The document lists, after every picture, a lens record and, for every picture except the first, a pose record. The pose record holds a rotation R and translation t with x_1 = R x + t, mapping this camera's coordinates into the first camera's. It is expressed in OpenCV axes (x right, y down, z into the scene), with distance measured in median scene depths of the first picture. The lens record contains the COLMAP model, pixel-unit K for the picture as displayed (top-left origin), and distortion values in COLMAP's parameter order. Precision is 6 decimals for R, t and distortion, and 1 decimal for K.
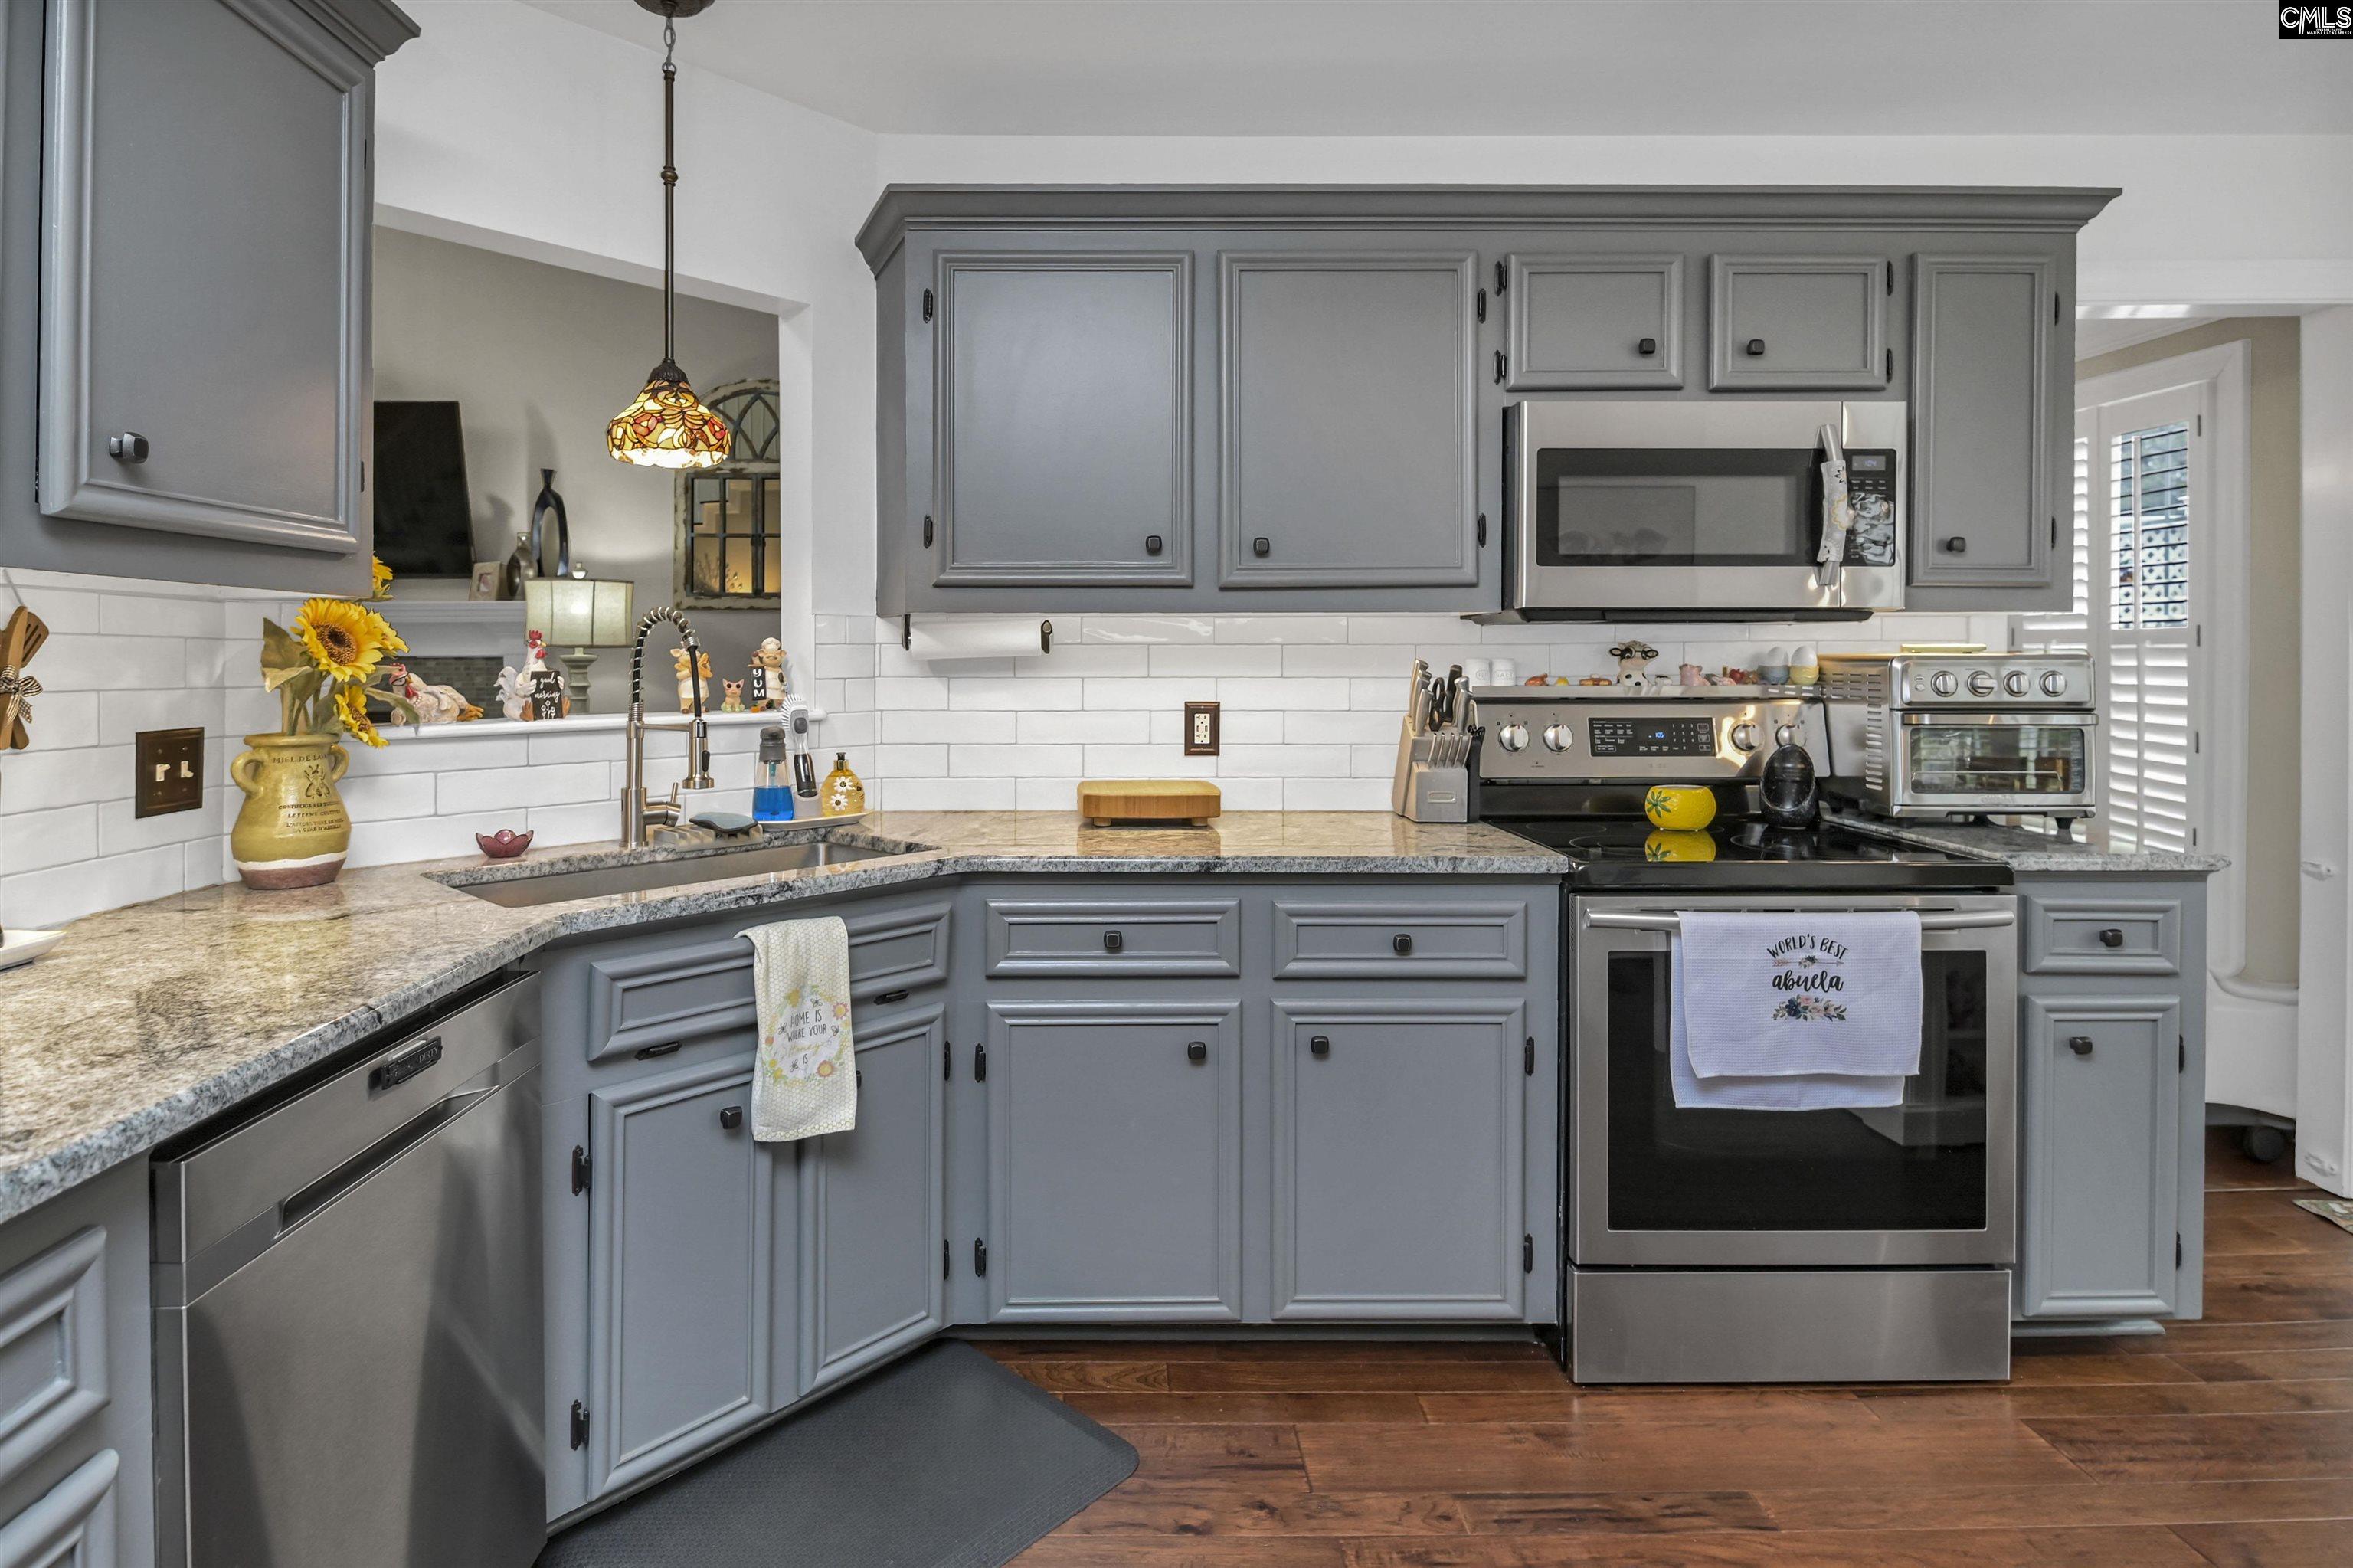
lens RADIAL K [[1209.5, 0, 1088.9], [0, 1209.5, 672.4], [0, 0, 1]] dist [-0.004061, -0.001659]
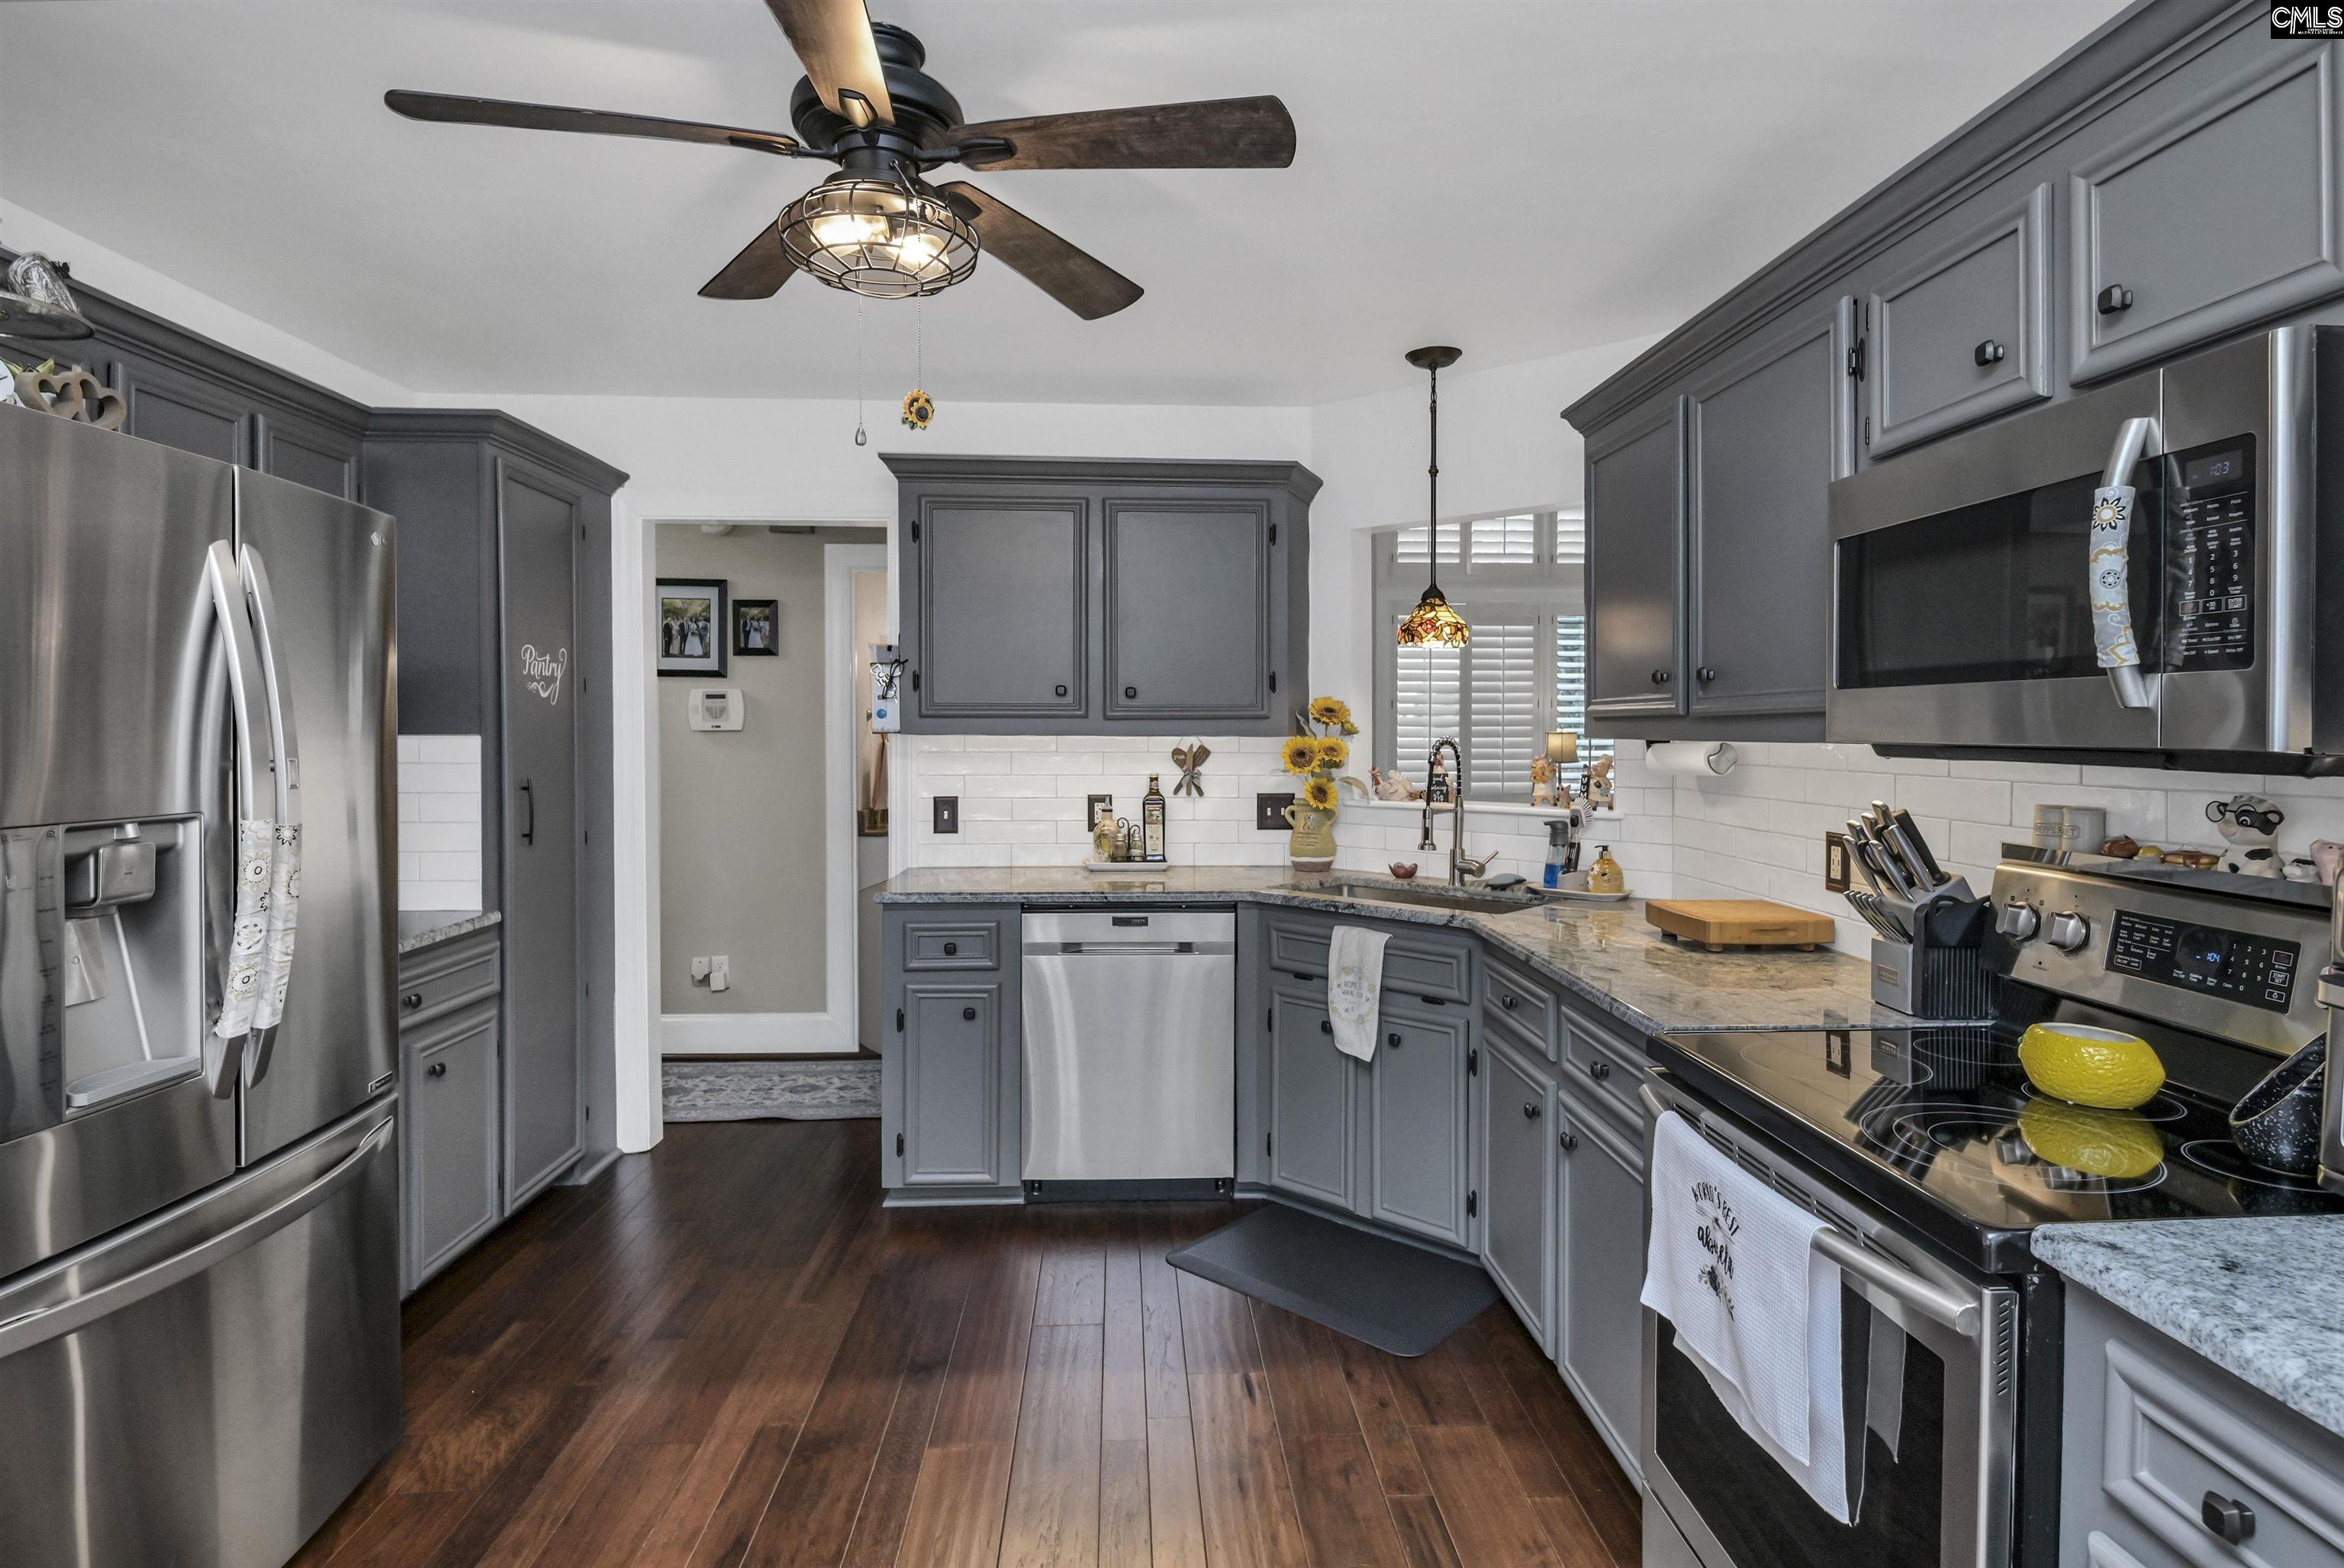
lens RADIAL K [[1214.3, 0, 1220.5], [0, 1214.3, 746.4], [0, 0, 1]] dist [-0.000595, -0.000700]
pose [[0.070087, 0.016612, -0.997403, 1.127722], [-0.015590, 0.999757, 0.015556, -0.056342], [0.997419, 0.014460, 0.070329, 0.536433]]
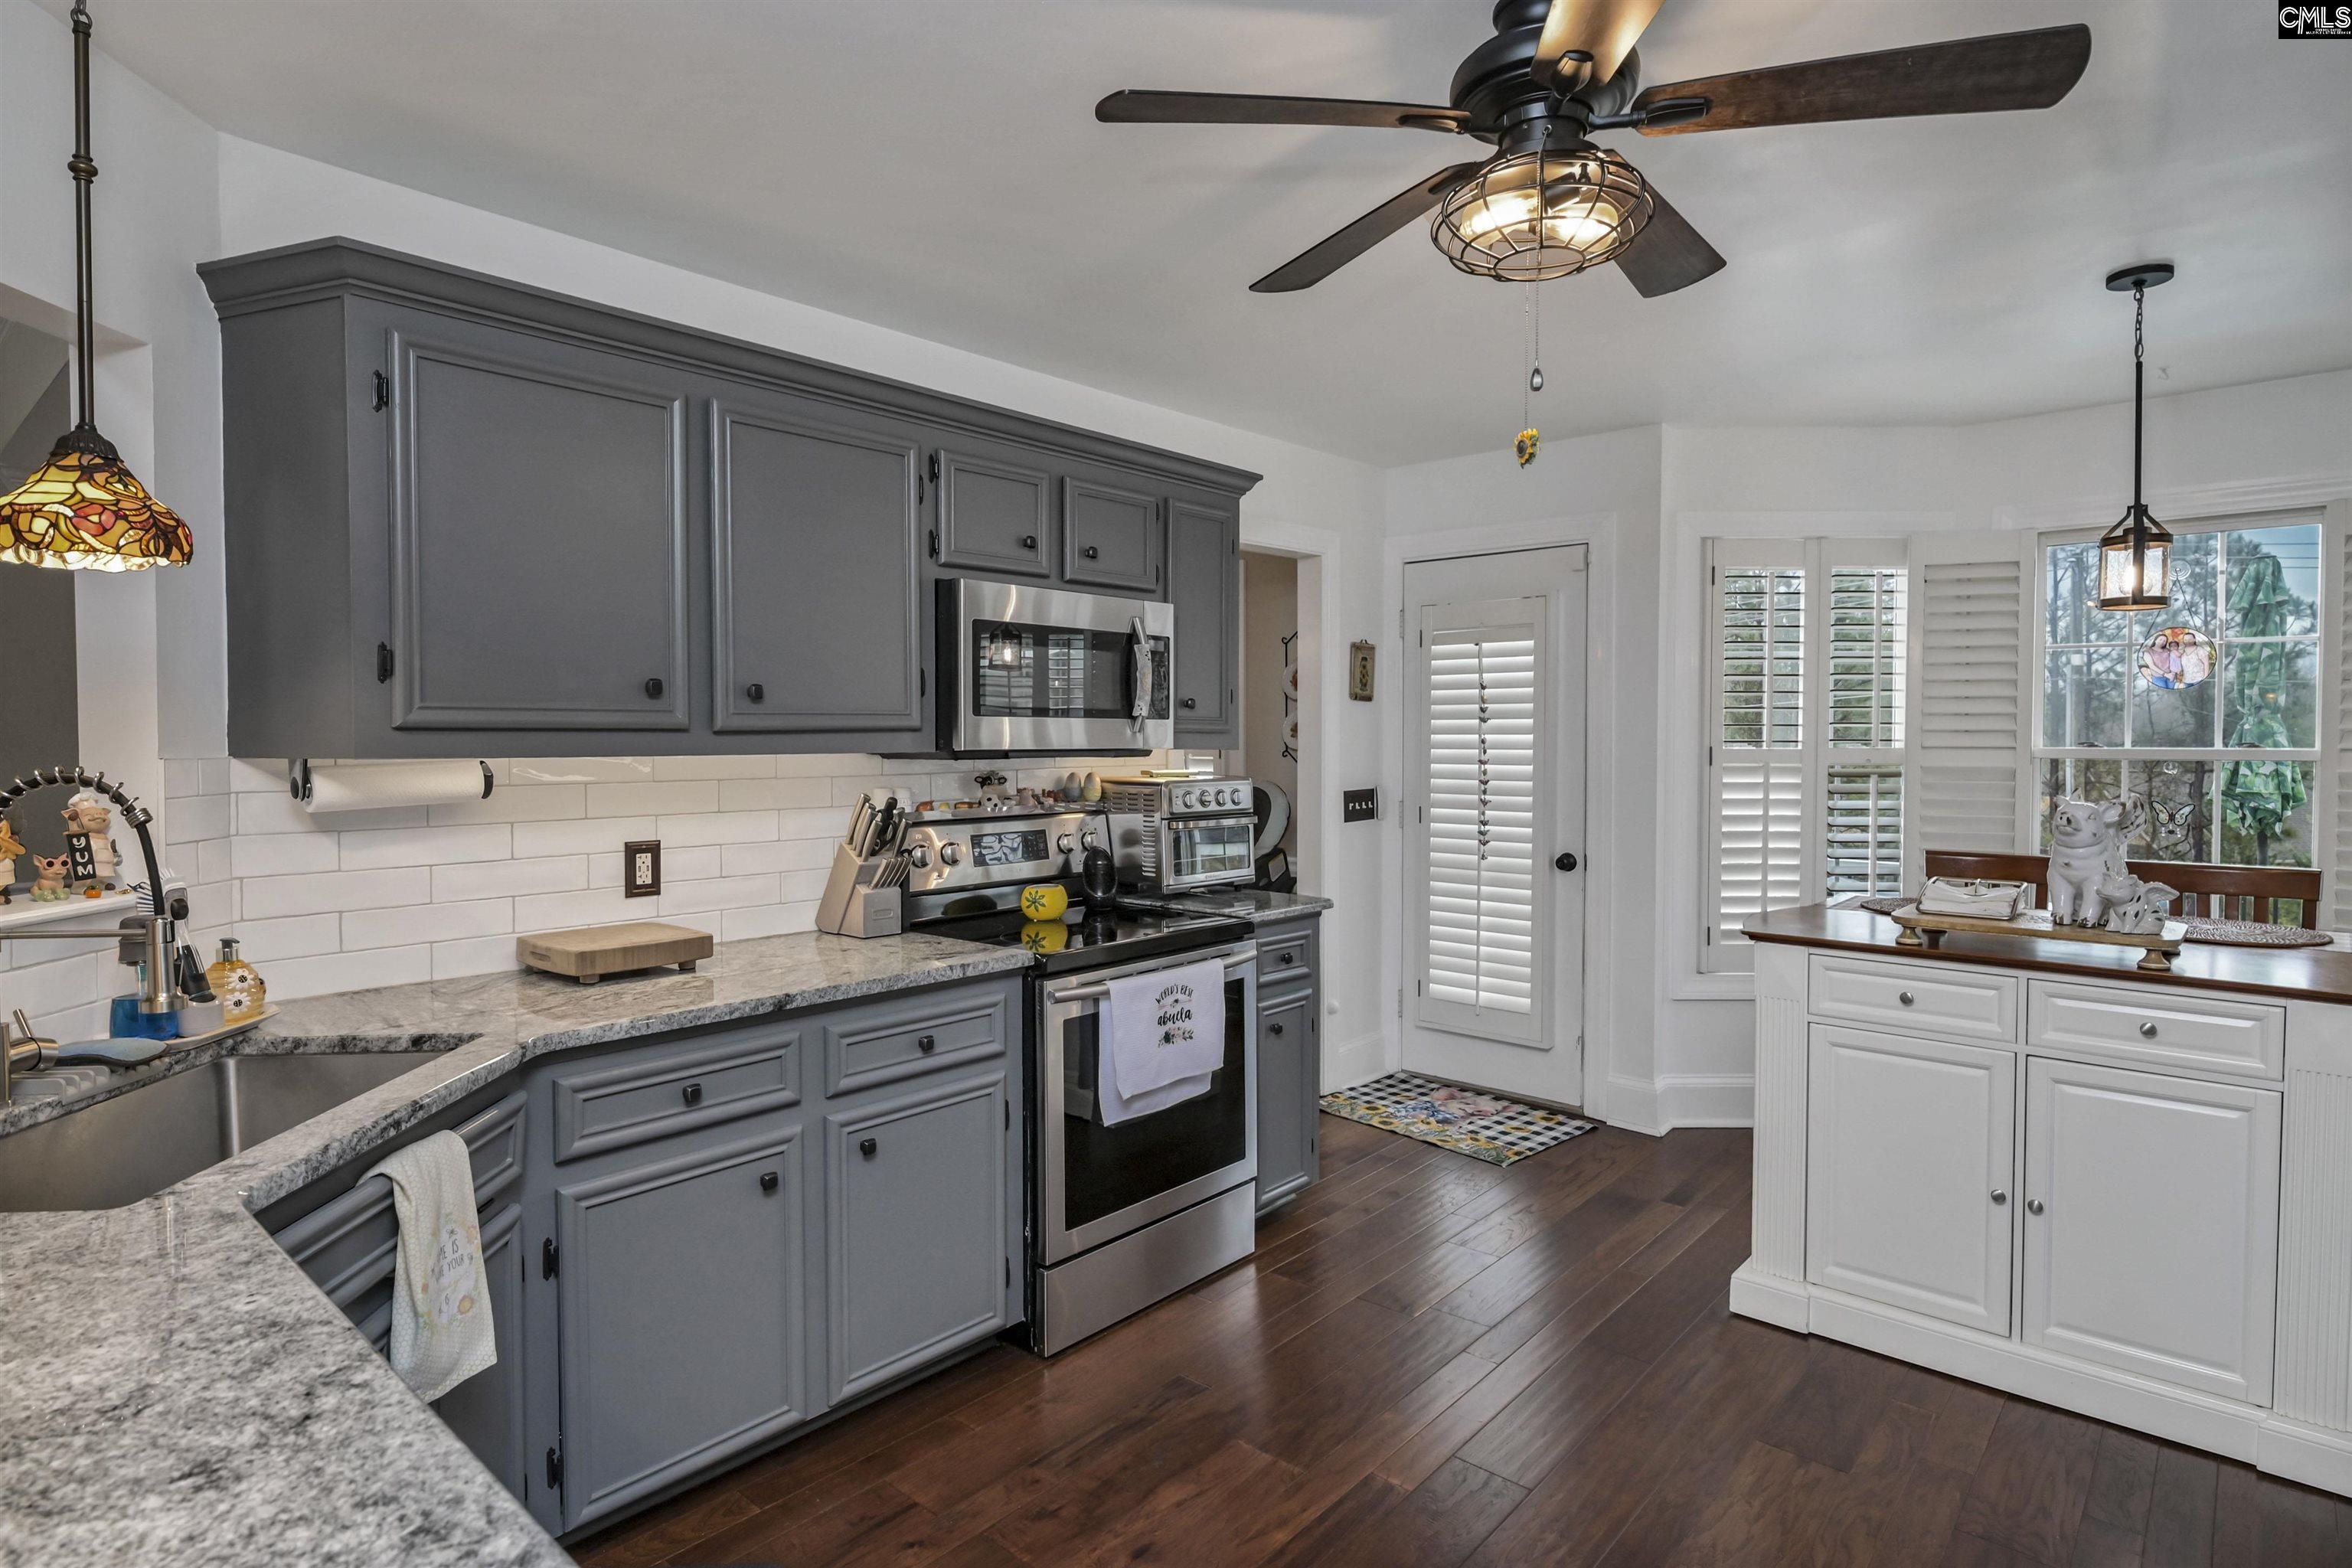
lens RADIAL K [[1231.9, 0, 1176.0], [0, 1231.9, 784.0], [0, 0, 1]] dist [0.001516, -0.011471]
pose [[0.665136, -0.028033, 0.746196, -0.412567], [0.010781, 0.999551, 0.027941, -0.051590], [-0.746645, -0.010540, 0.665139, 0.025263]]
